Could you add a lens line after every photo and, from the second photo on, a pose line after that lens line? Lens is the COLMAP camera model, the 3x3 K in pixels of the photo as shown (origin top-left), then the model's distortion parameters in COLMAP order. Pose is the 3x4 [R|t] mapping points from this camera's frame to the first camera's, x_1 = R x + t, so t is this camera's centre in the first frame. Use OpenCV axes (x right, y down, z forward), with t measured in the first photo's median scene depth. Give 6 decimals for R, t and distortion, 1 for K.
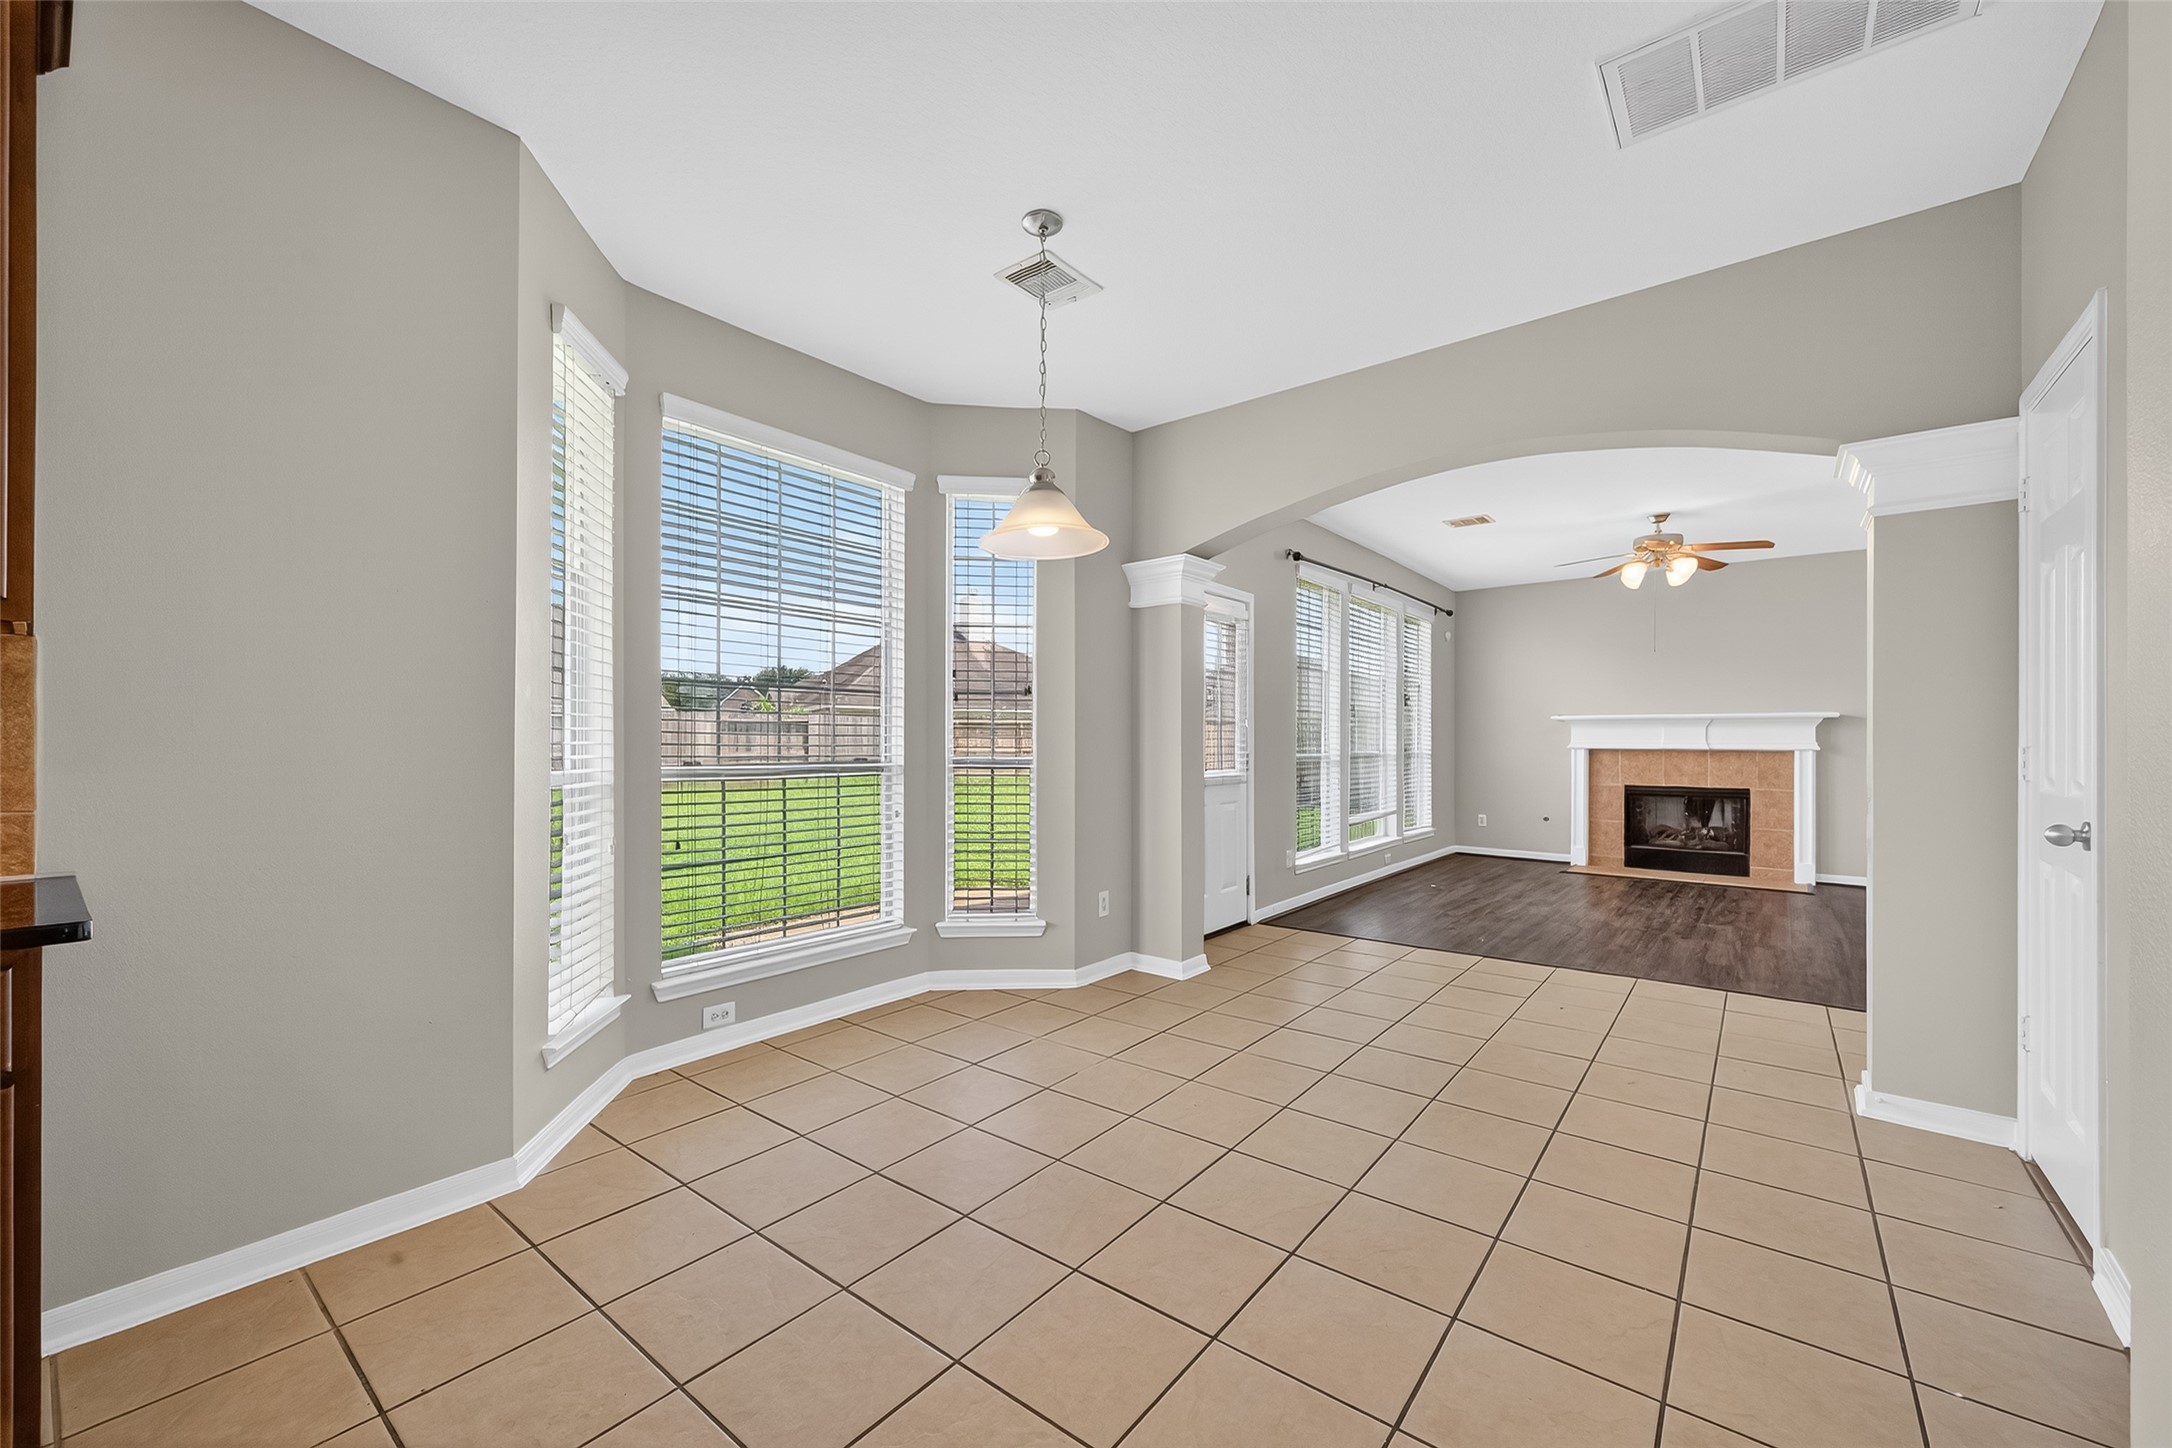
lens RADIAL K [[849.4, 0, 1107.7], [0, 849.4, 736.2], [0, 0, 1]] dist [0.002241, -0.000288]
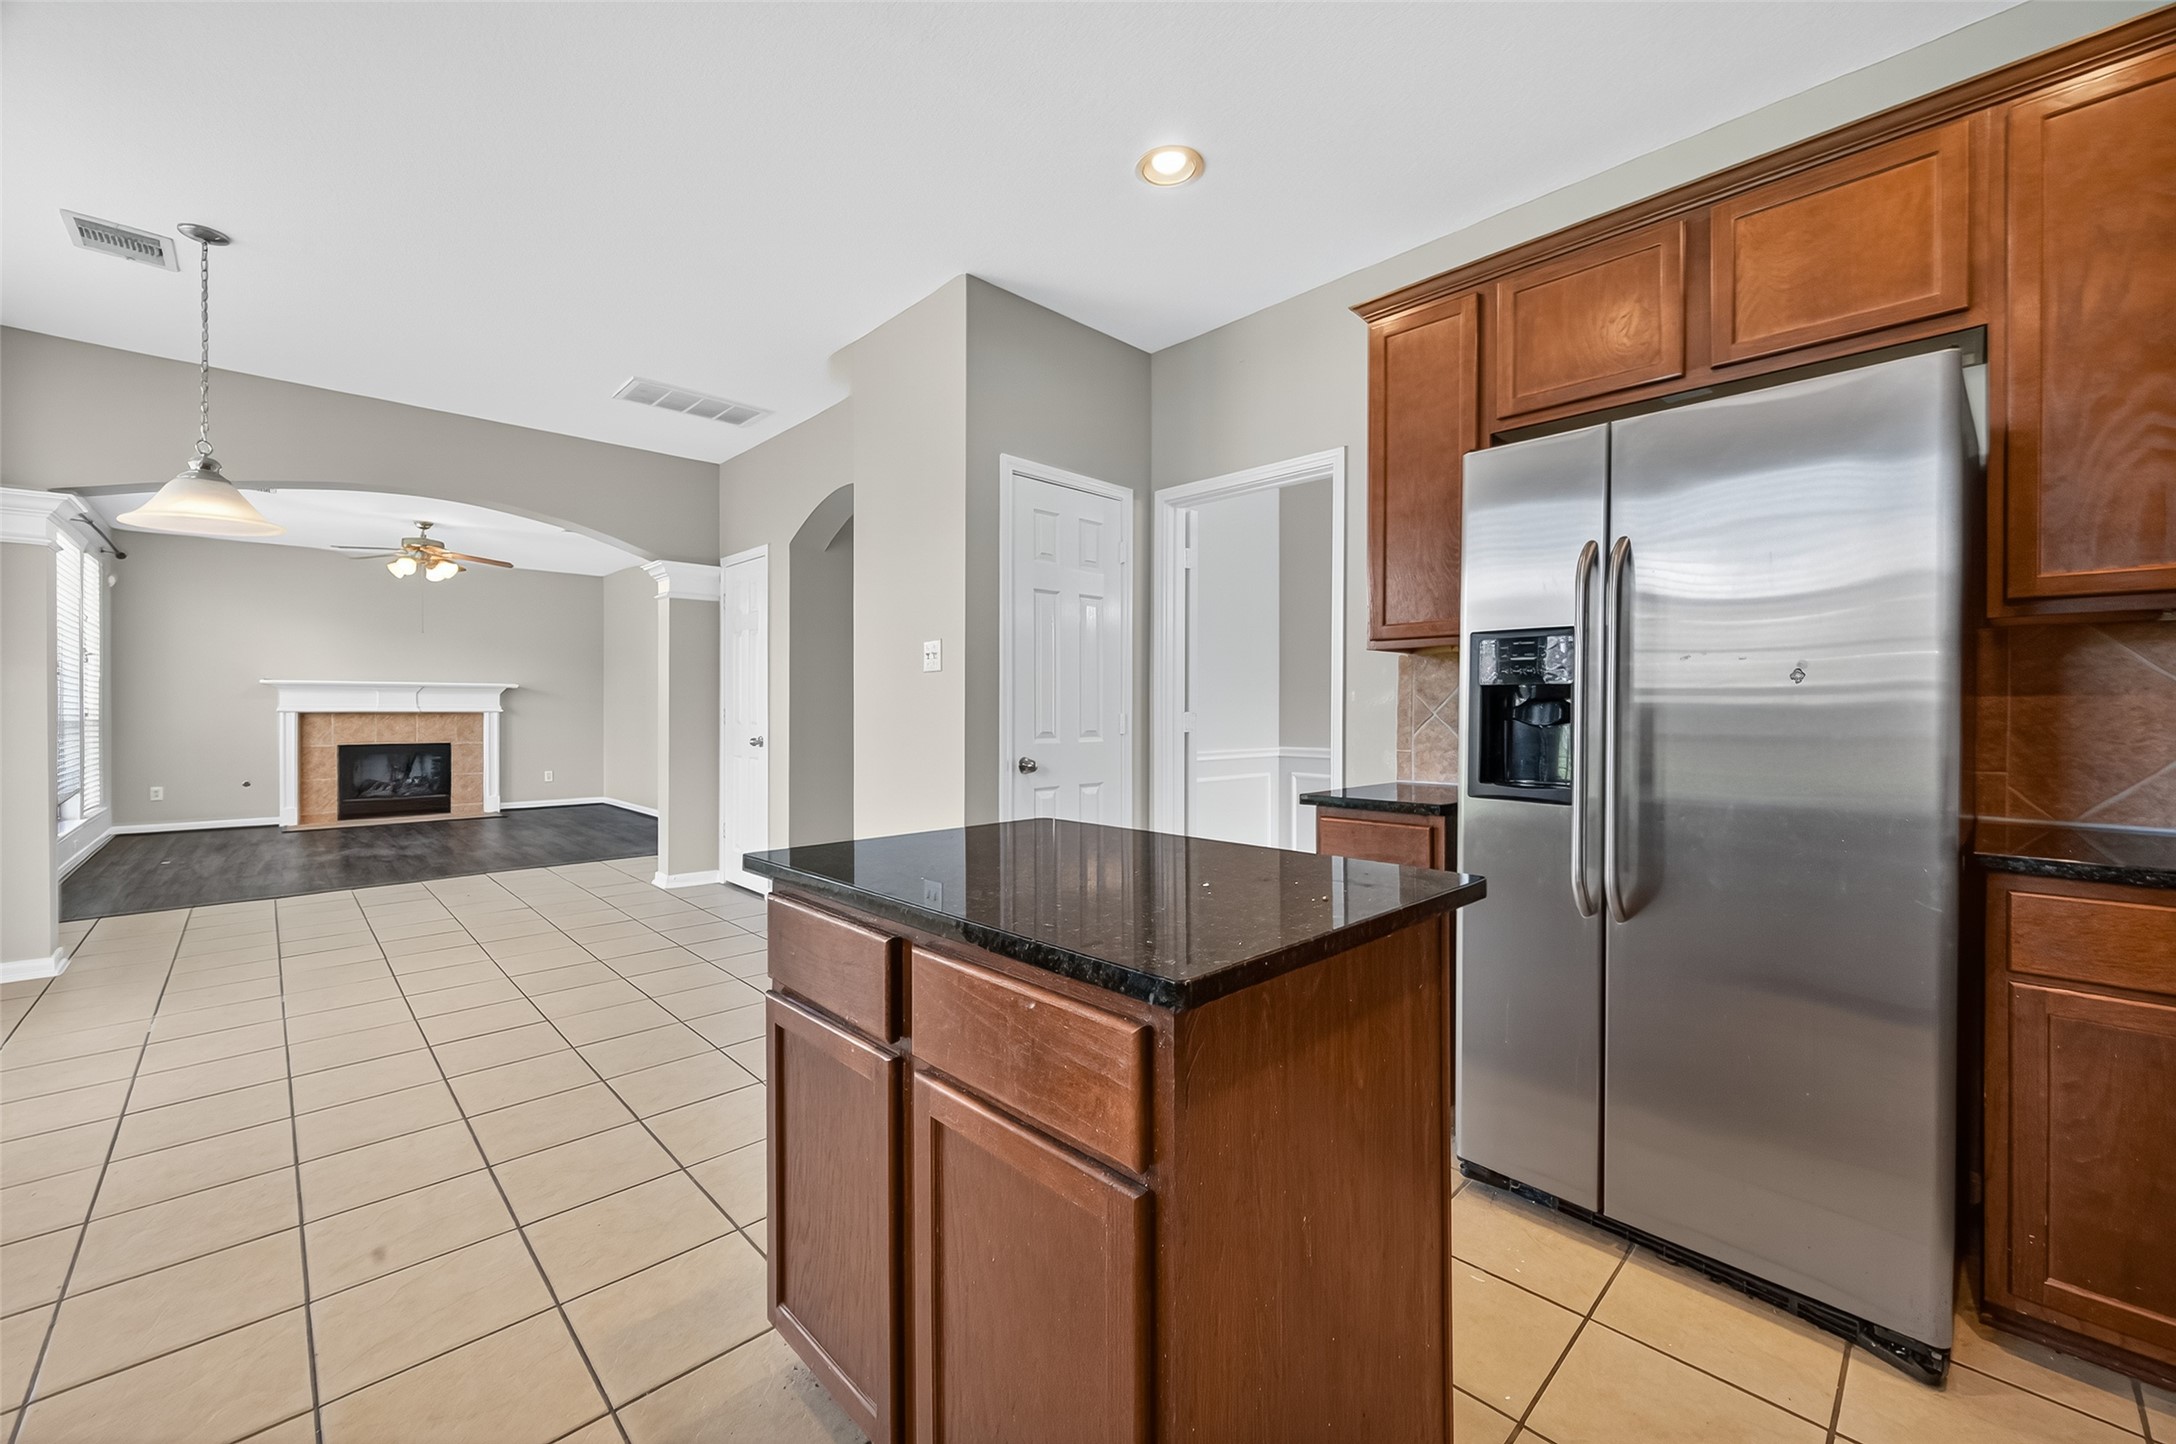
lens RADIAL K [[851.0, 0, 1089.6], [0, 851.0, 710.7], [0, 0, 1]] dist [0.002241, -0.000288]
pose [[0.131976, -0.004810, 0.991241, -0.359992], [-0.008011, 0.999950, 0.005919, -0.000876], [-0.991221, -0.008722, 0.131930, -0.101525]]
